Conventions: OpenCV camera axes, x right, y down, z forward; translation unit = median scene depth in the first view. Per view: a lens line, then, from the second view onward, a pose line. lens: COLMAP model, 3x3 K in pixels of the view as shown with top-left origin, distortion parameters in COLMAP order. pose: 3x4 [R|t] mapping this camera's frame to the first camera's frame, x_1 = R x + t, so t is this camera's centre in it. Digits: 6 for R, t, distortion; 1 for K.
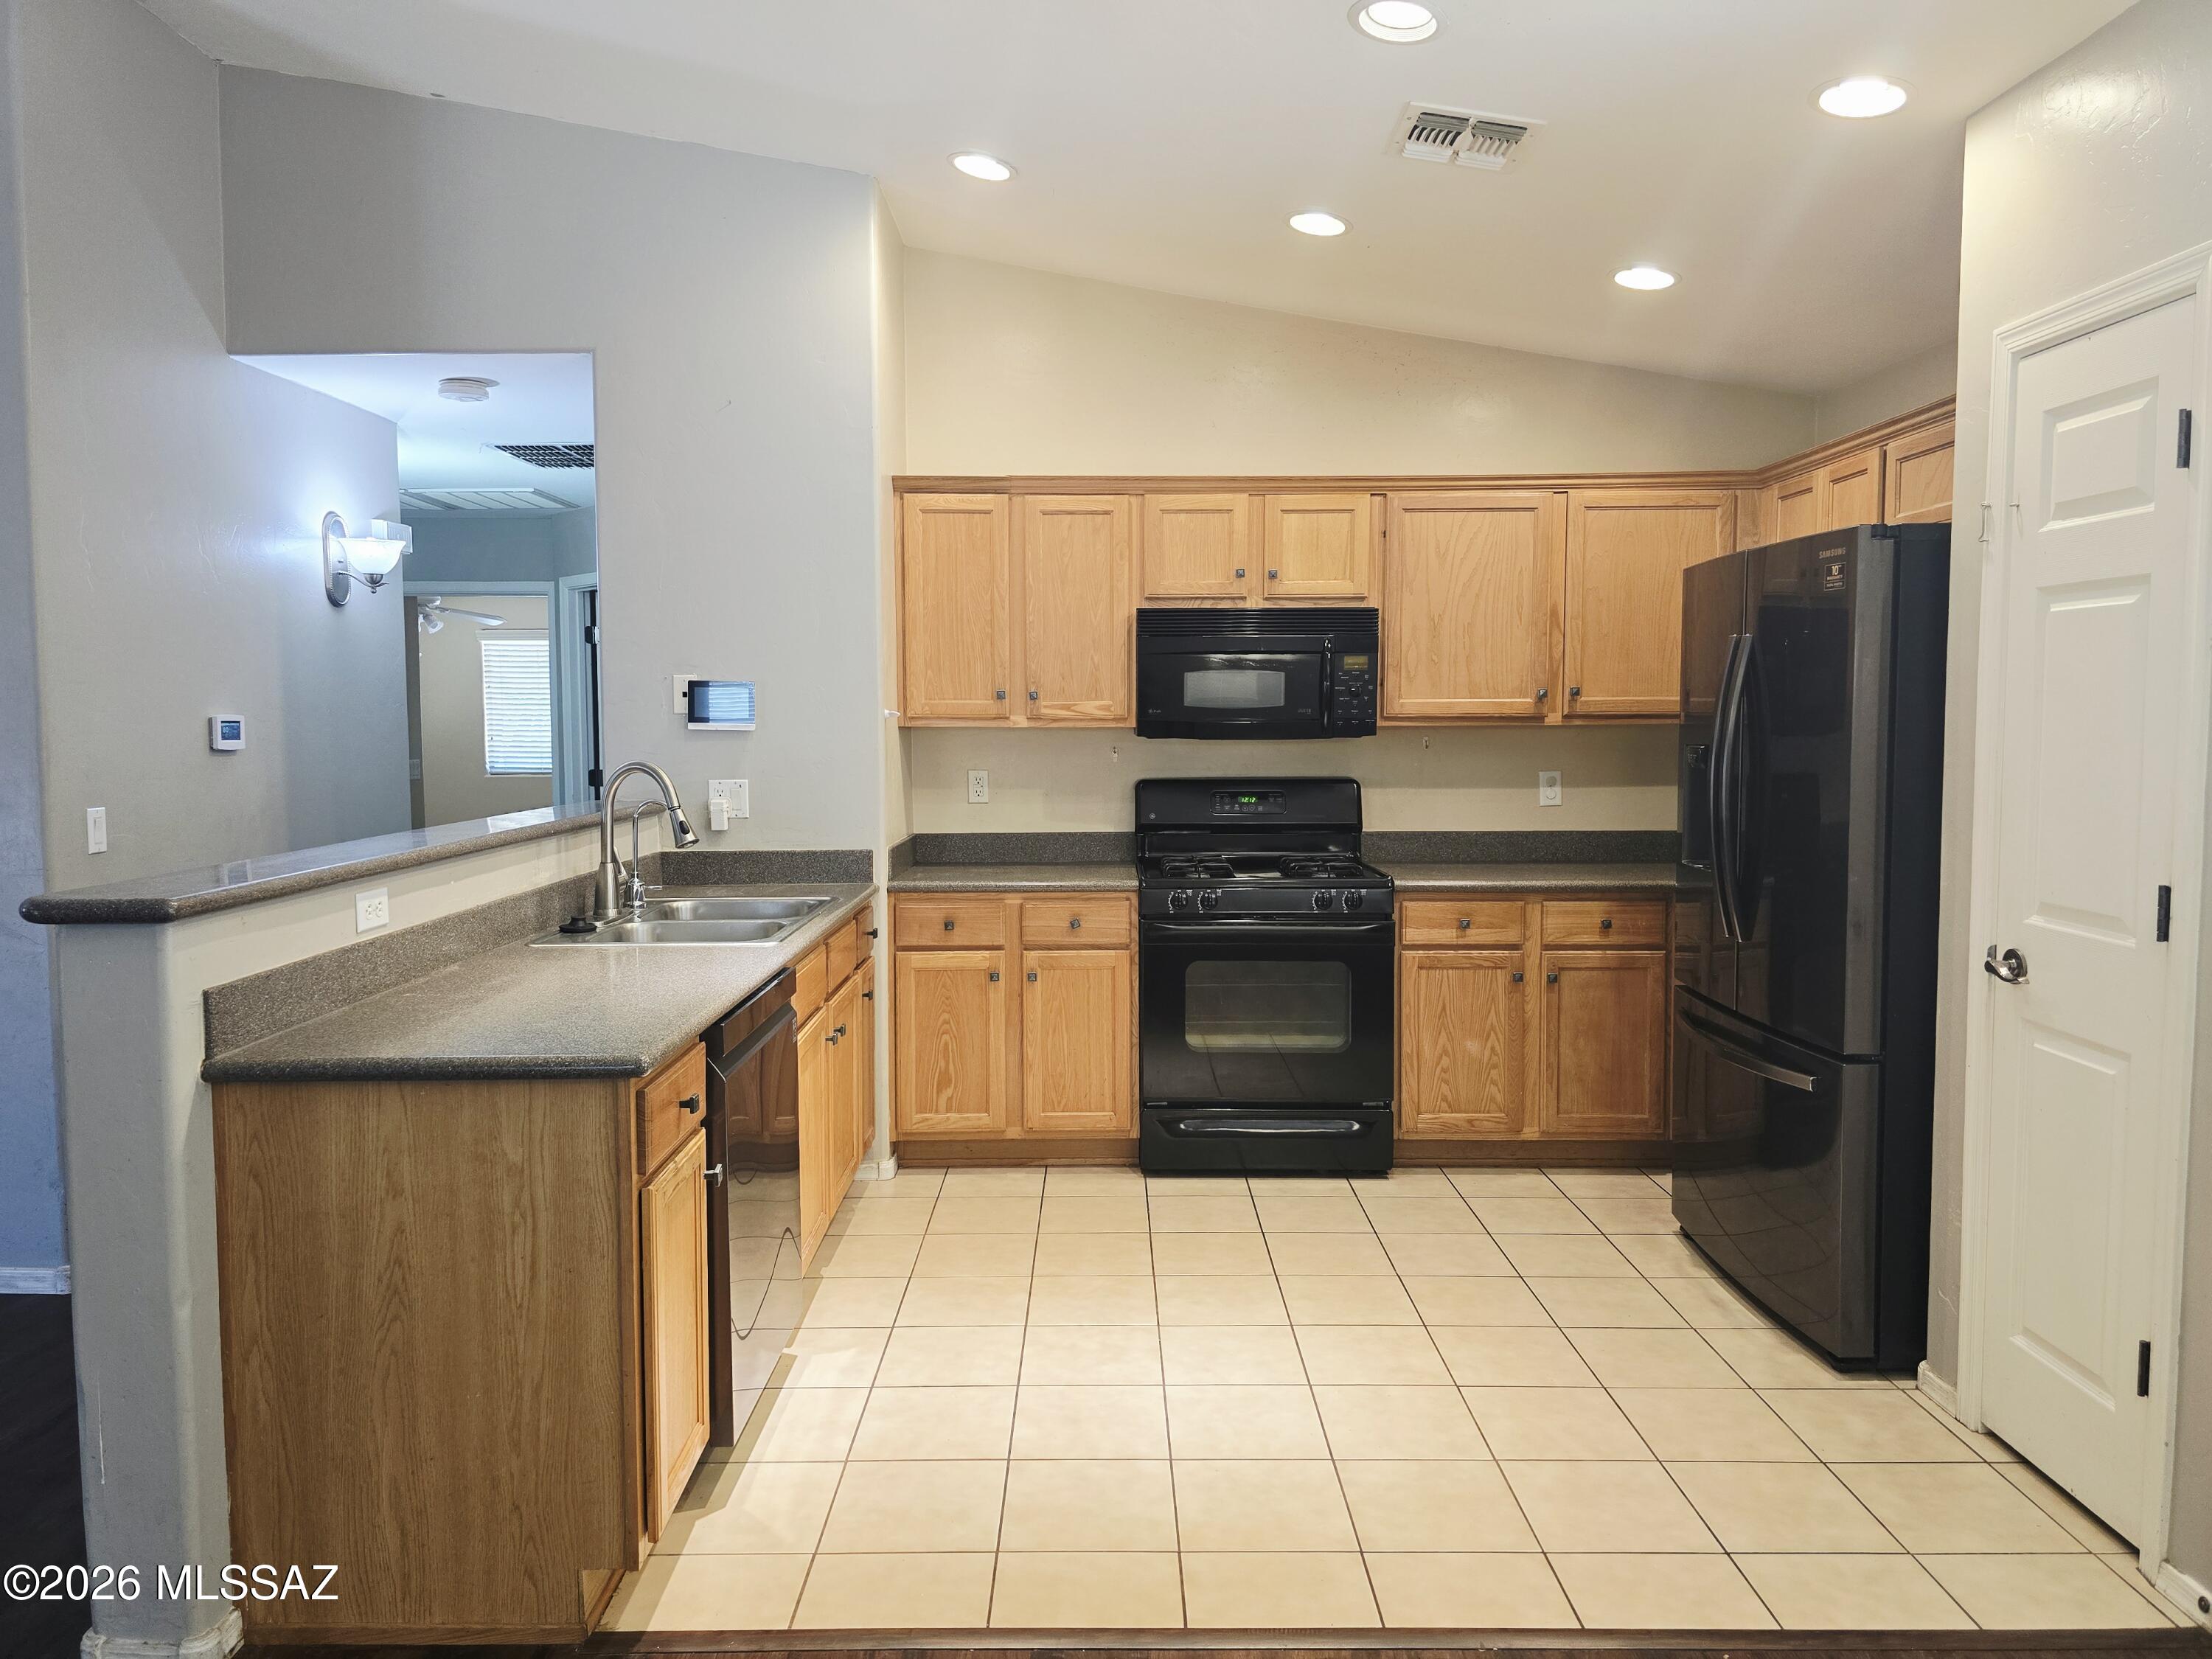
lens RADIAL K [[1484.4, 0, 1104.4], [0, 1484.4, 812.4], [0, 0, 1]] dist [0.080060, -0.079481]
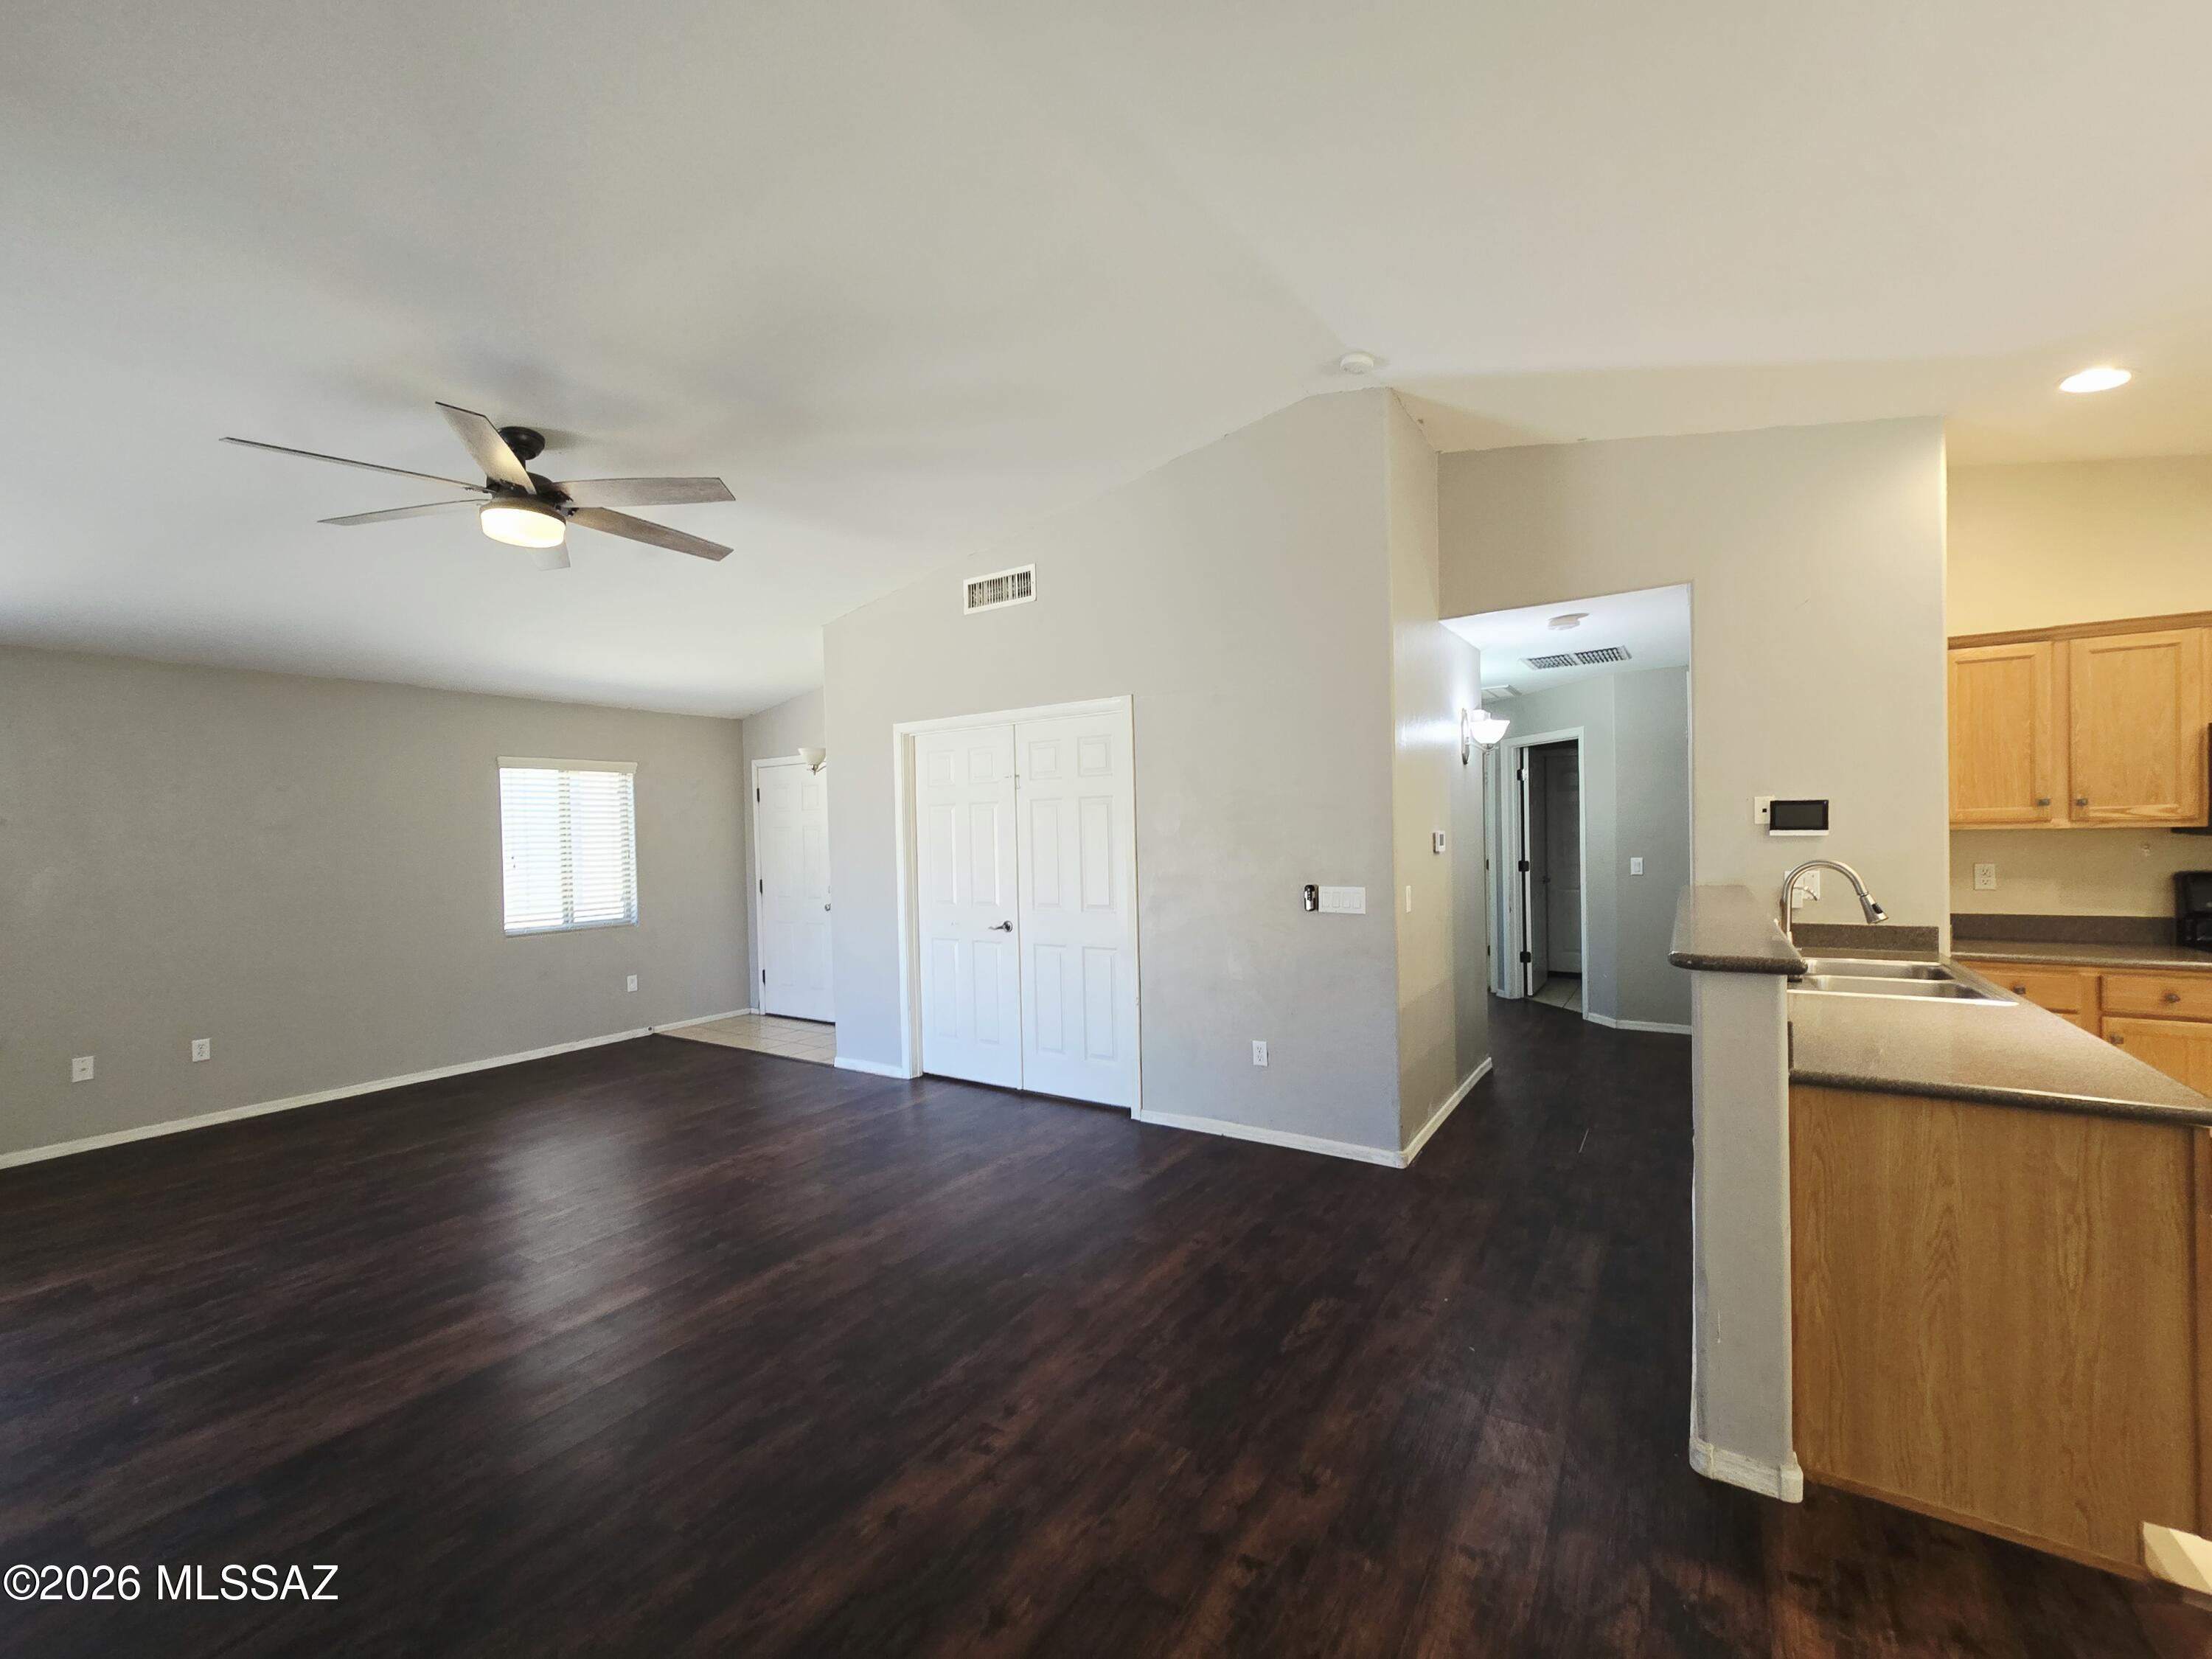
lens RADIAL K [[910.1, 0, 1101.5], [0, 910.1, 845.5], [0, 0, 1]] dist [-0.004503, 0.002734]
pose [[0.838298, -0.007685, -0.545158, -0.330079], [-0.014696, 0.999219, -0.036684, -0.005155], [0.545014, 0.038764, 0.837530, -0.055594]]
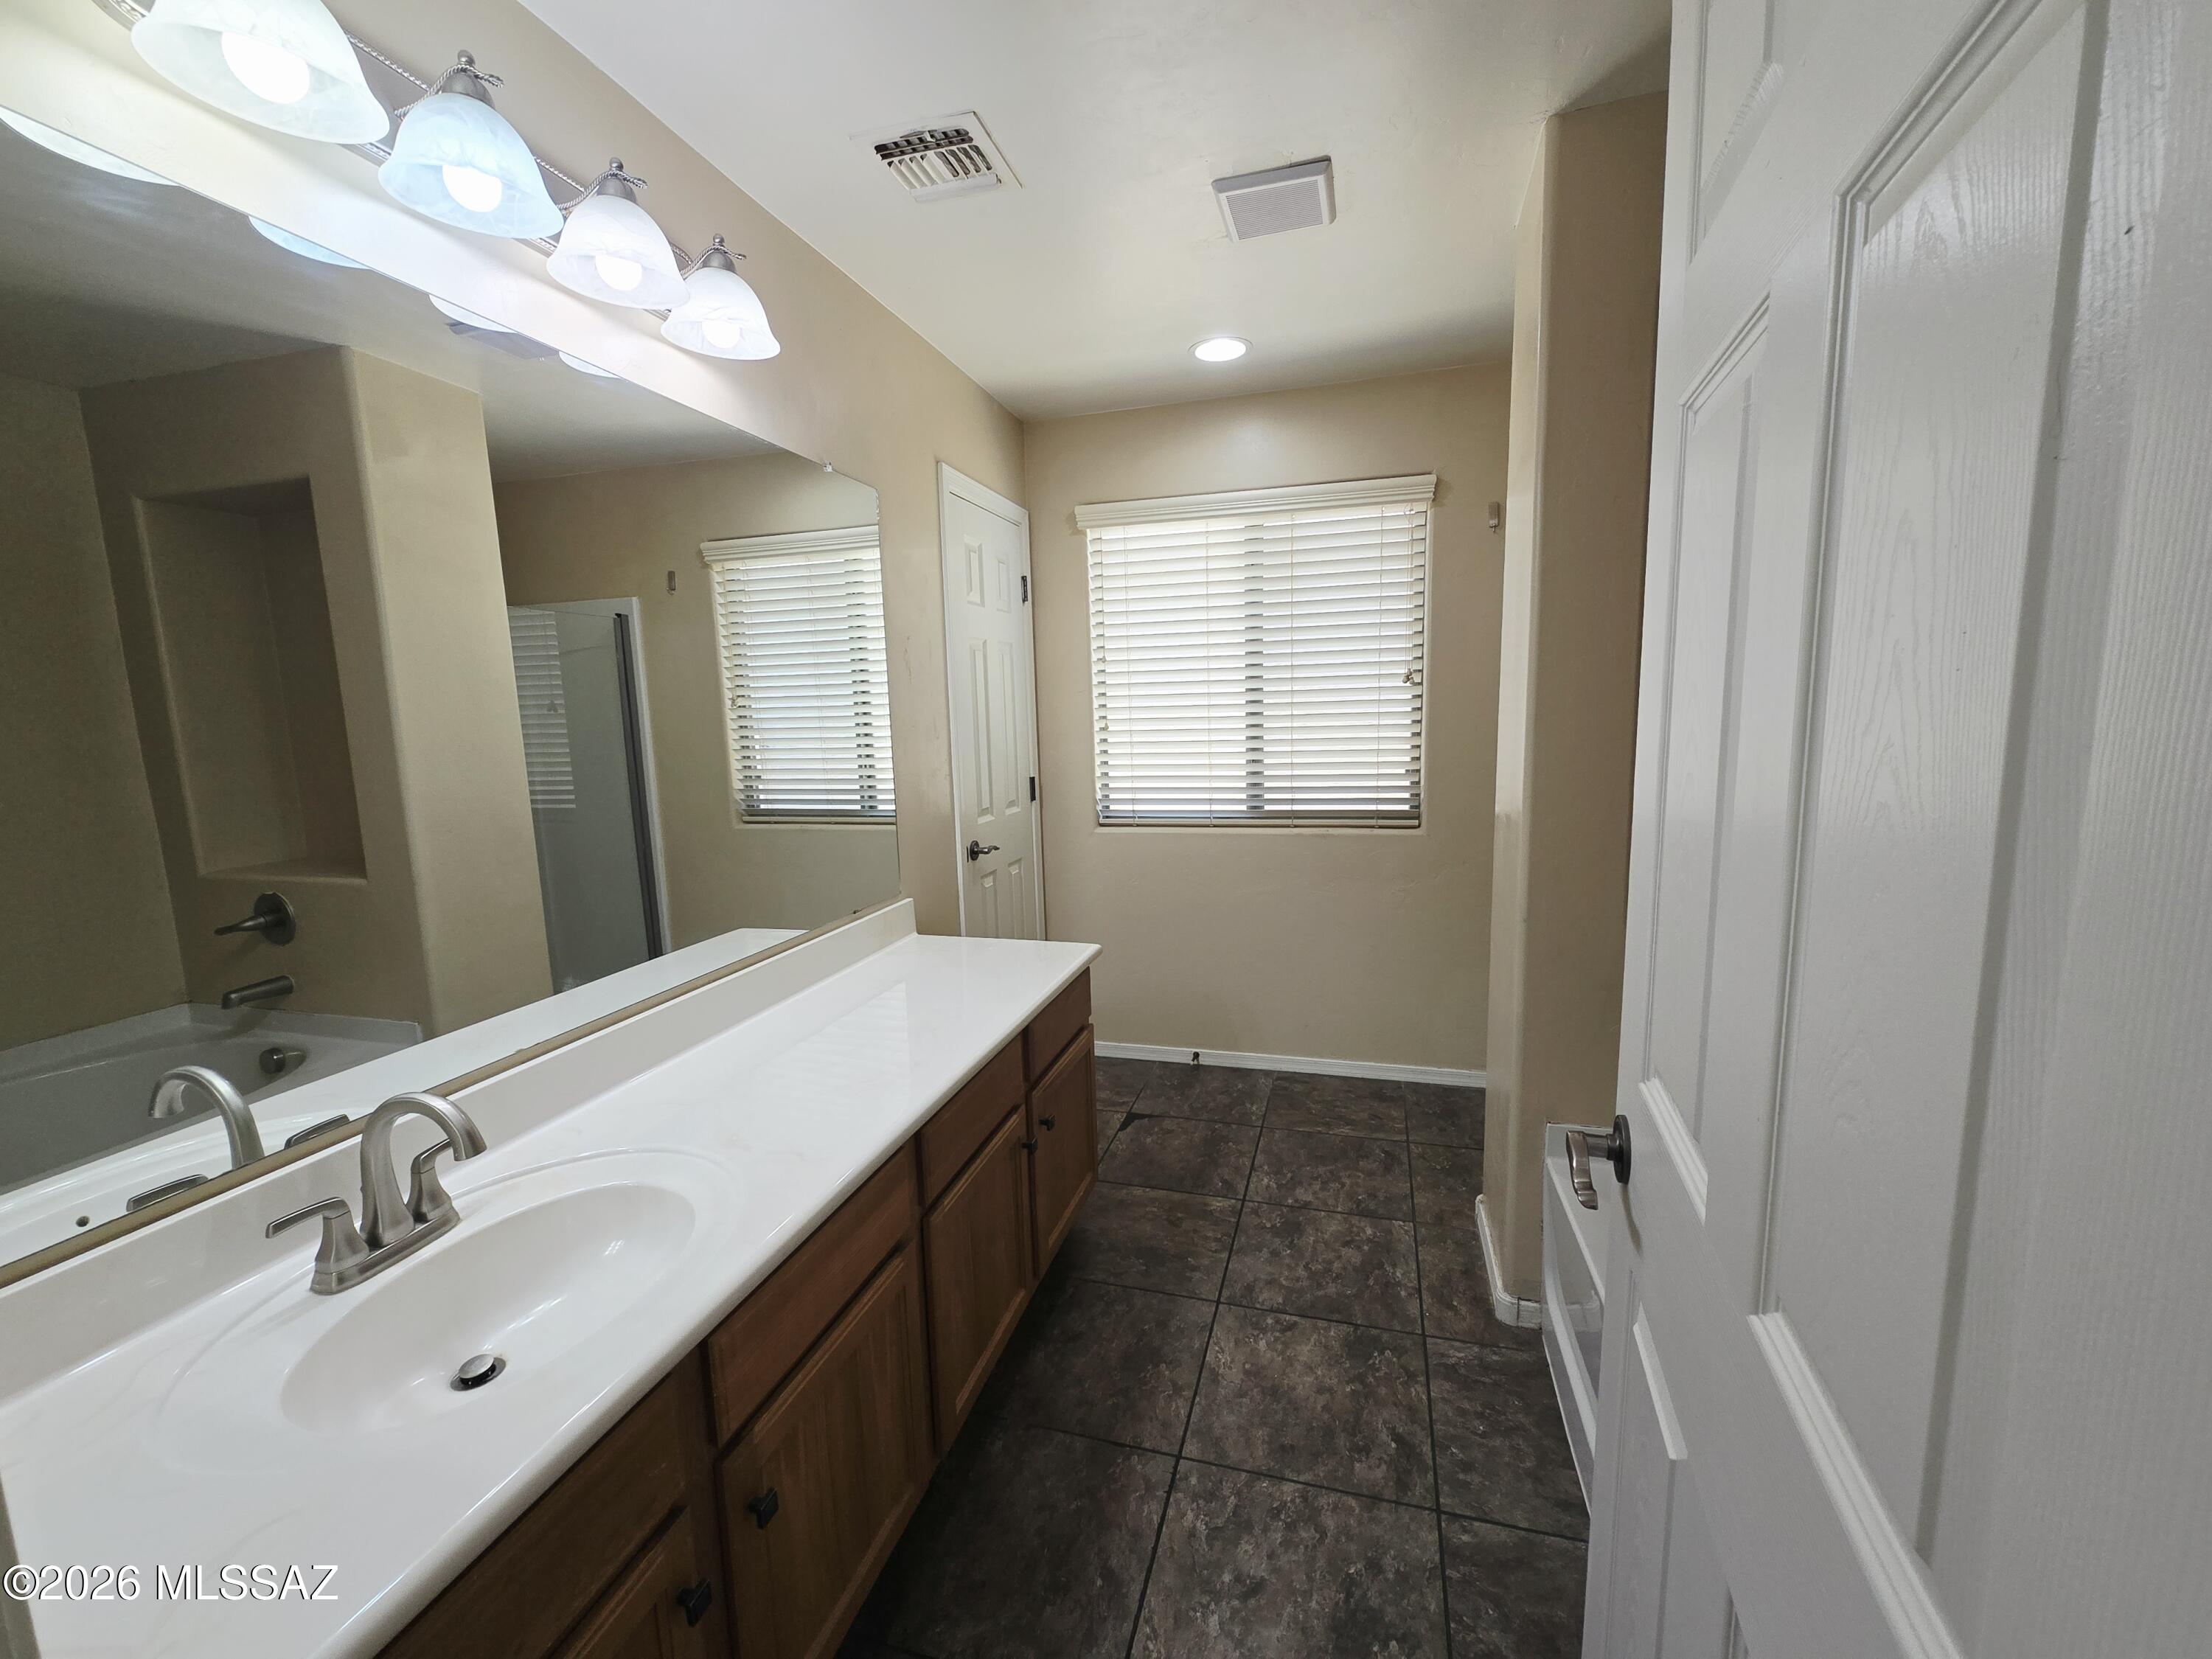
lens RADIAL K [[904.7, 0, 1097.0], [0, 904.7, 840.7], [0, 0, 1]] dist [-0.003702, 0.000584]
pose [[-0.279450, 0.148130, -0.948665, -1.088733], [-0.033718, 0.985904, 0.163877, -0.033499], [0.959568, 0.077783, -0.270516, 0.922202]]
